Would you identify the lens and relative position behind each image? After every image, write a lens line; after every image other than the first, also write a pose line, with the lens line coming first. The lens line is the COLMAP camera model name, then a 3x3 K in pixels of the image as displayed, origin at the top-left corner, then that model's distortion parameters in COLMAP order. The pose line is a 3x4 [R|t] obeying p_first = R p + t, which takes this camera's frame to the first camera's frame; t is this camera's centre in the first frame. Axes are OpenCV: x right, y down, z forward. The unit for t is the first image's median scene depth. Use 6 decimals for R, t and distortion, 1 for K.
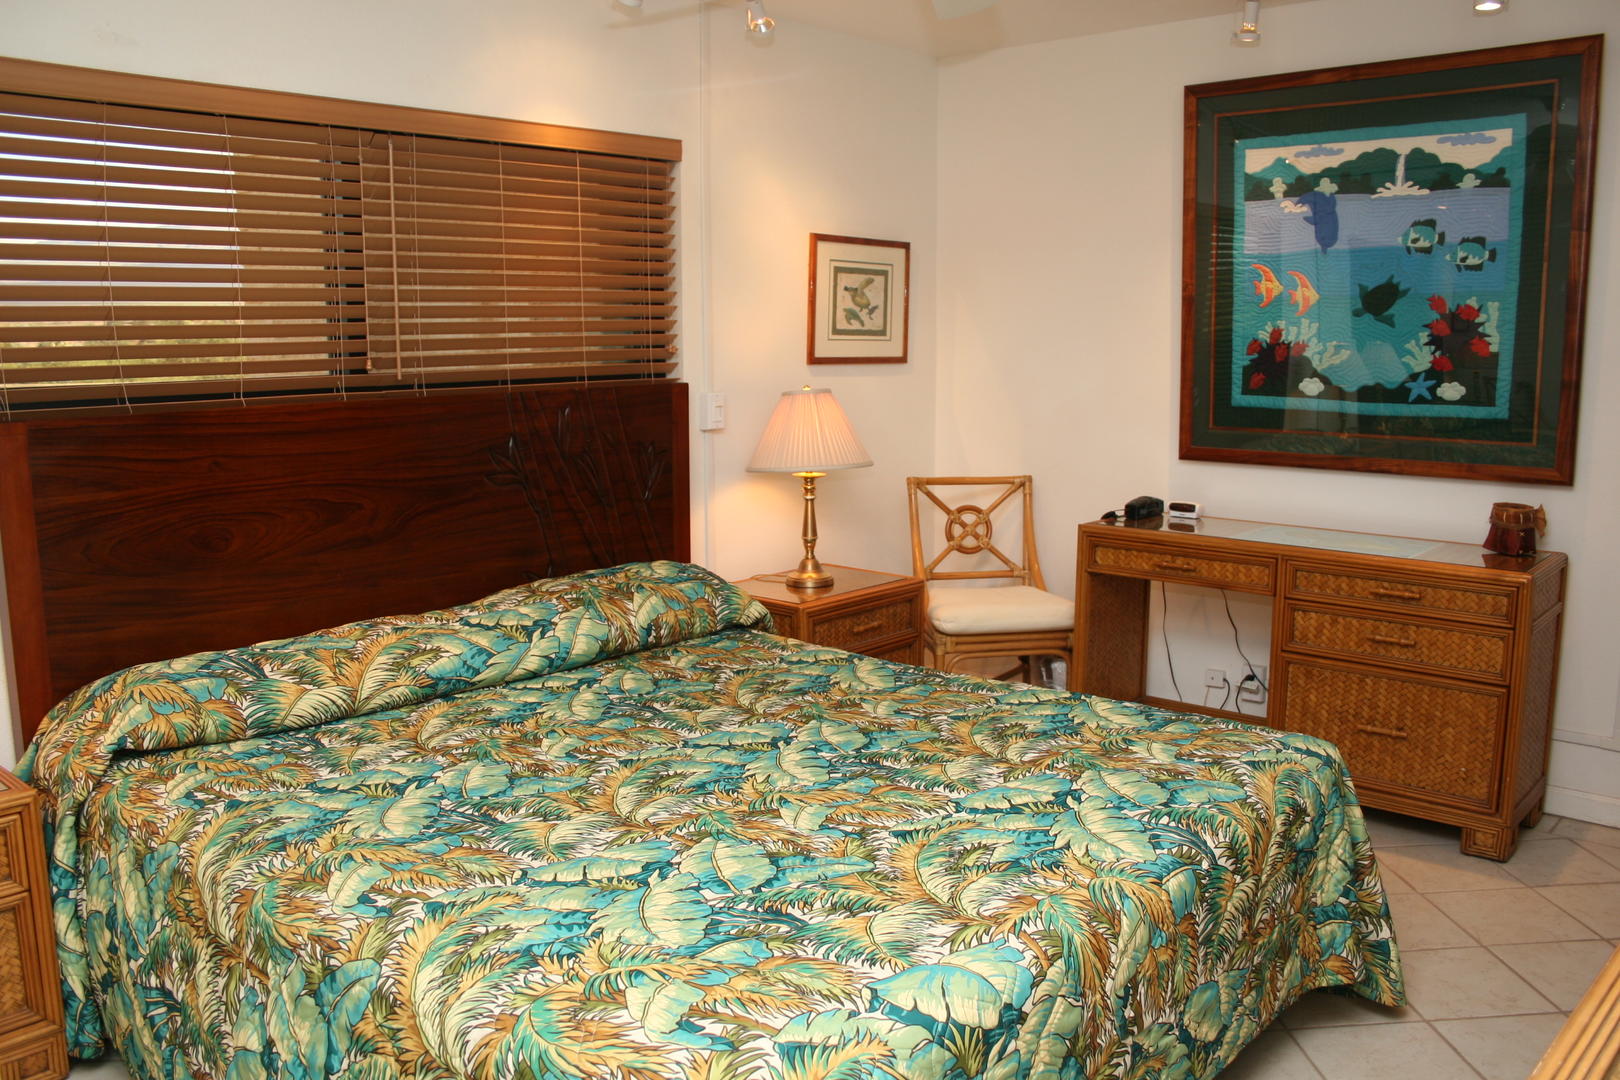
lens RADIAL K [[1331.5, 0, 810.0], [0, 1331.5, 540.0], [0, 0, 1]] dist [-0.159992, 0.136732]
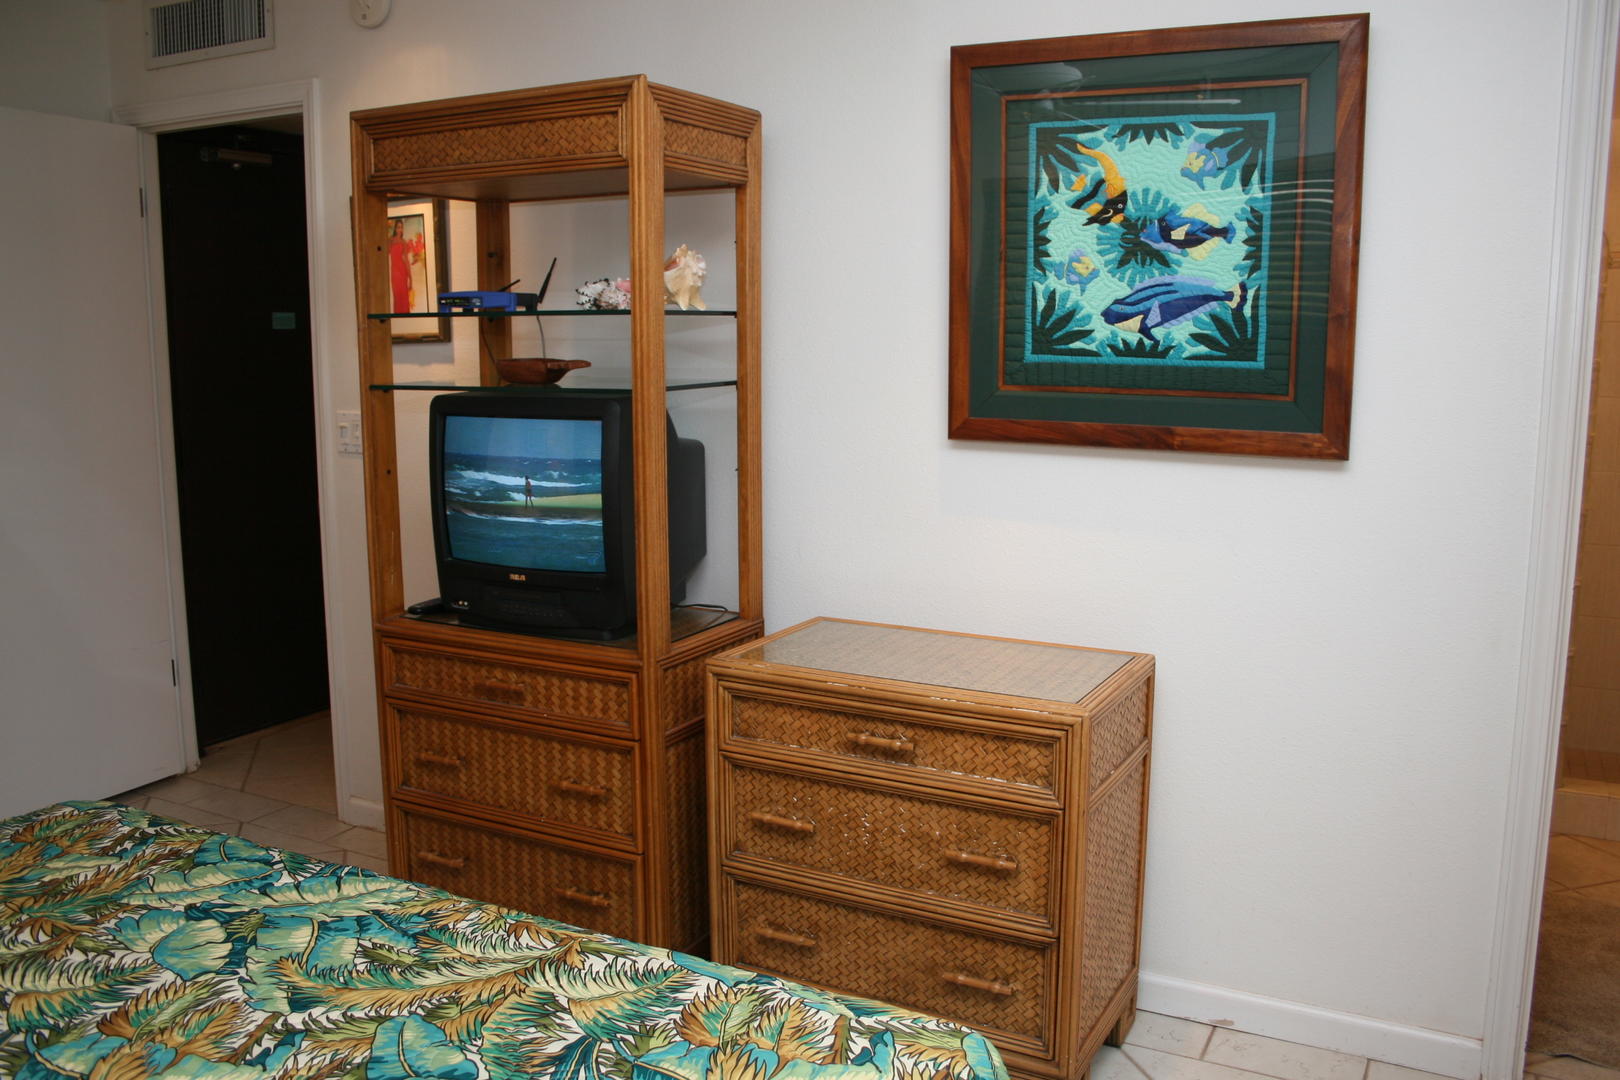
lens RADIAL K [[1331.5, 0, 810.0], [0, 1331.5, 540.0], [0, 0, 1]] dist [-0.159992, 0.136732]
pose [[-0.238993, -0.147205, 0.959798, -0.542384], [0.152022, 0.970581, 0.186713, -0.106082], [-0.959047, 0.190533, -0.209584, 0.662781]]
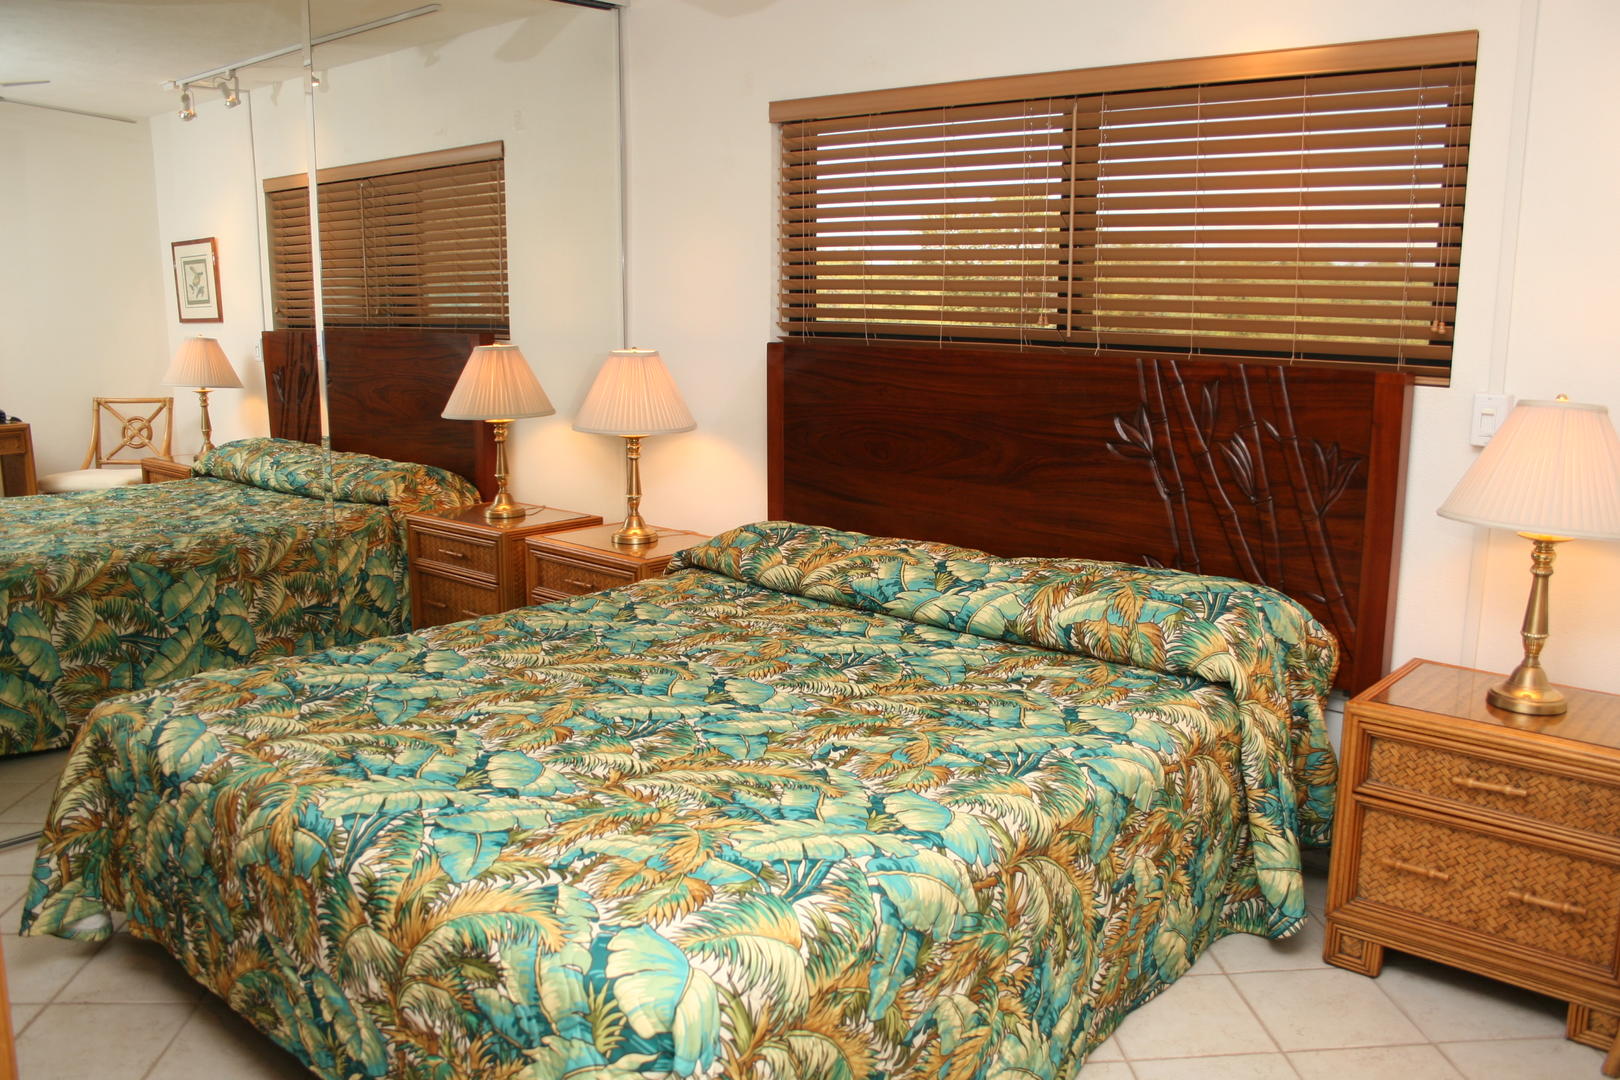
lens RADIAL K [[1362.8, 0, 845.0], [0, 1362.8, 564.6], [0, 0, 1]] dist [-0.156621, 0.162134]
pose [[0.020745, 0.211396, -0.977180, 0.969819], [-0.160981, 0.965344, 0.205418, -0.178038], [0.986739, 0.153046, 0.054057, 1.013511]]
